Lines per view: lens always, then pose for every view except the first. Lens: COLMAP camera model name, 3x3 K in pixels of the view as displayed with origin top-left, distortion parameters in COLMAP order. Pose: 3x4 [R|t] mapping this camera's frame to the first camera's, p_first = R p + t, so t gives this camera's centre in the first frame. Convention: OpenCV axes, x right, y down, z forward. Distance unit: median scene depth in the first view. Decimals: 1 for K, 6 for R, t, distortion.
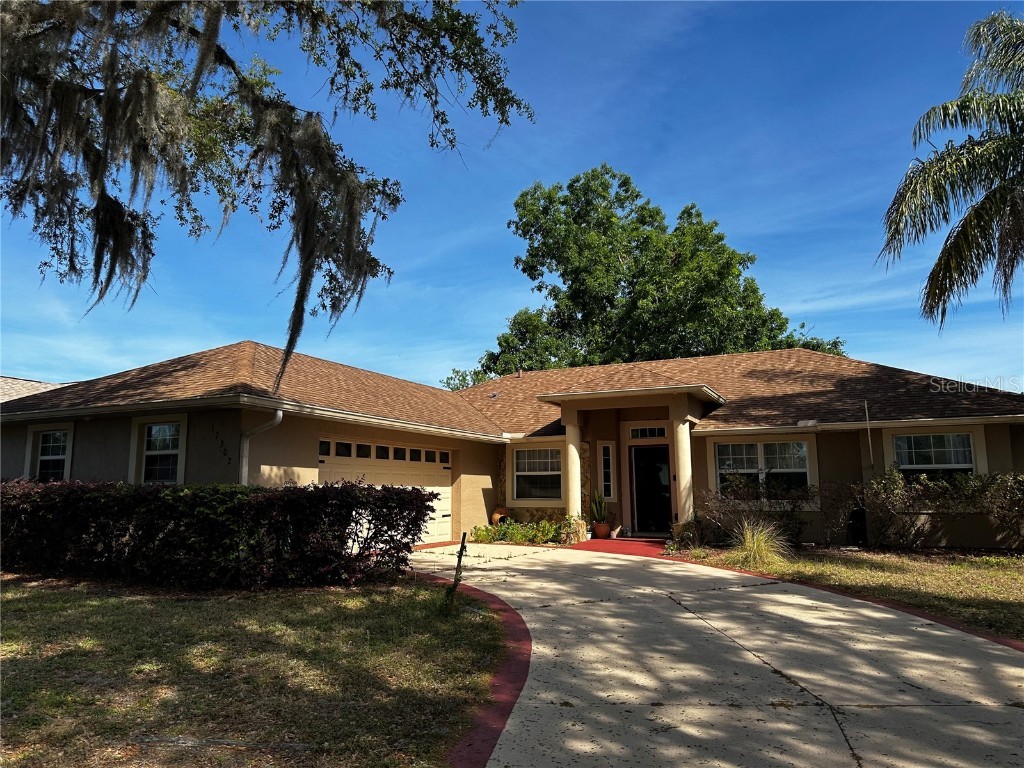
lens RADIAL K [[724.4, 0, 509.9], [0, 724.4, 384.6], [0, 0, 1]] dist [0.052604, -0.061495]
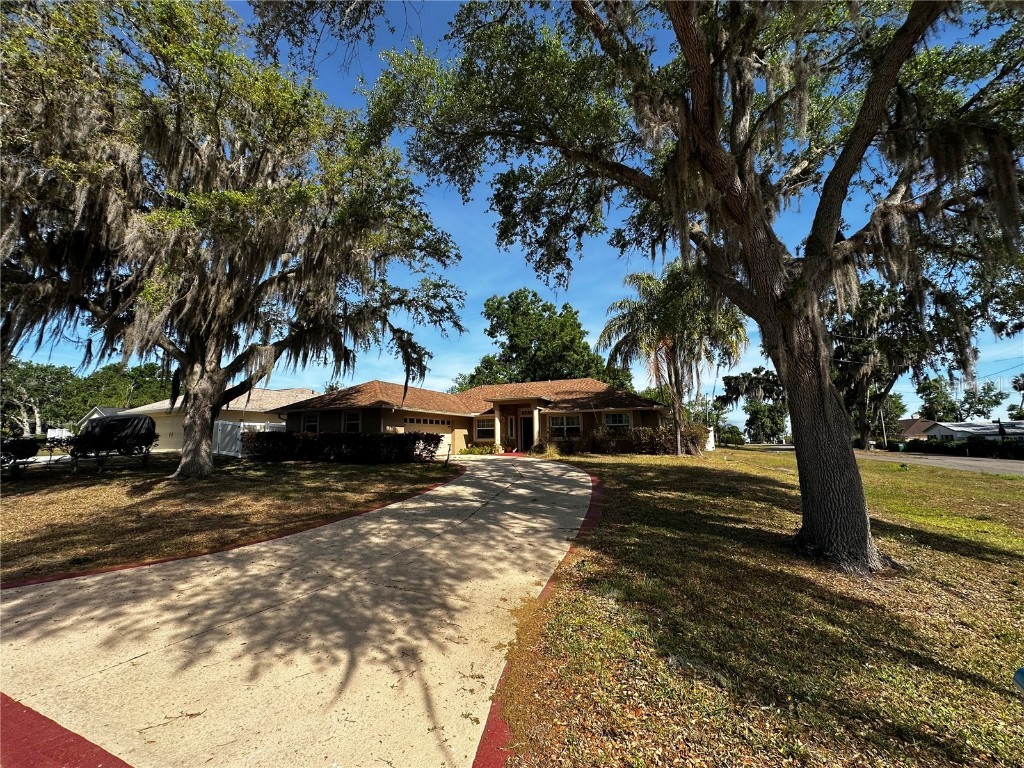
lens RADIAL K [[407.8, 0, 516.6], [0, 407.8, 381.2], [0, 0, 1]] dist [-0.003263, 0.001009]
pose [[0.998169, -0.002307, 0.060441, 0.066331], [0.002036, 0.999988, 0.004538, -0.055692], [-0.060451, -0.004406, 0.998161, -0.484146]]
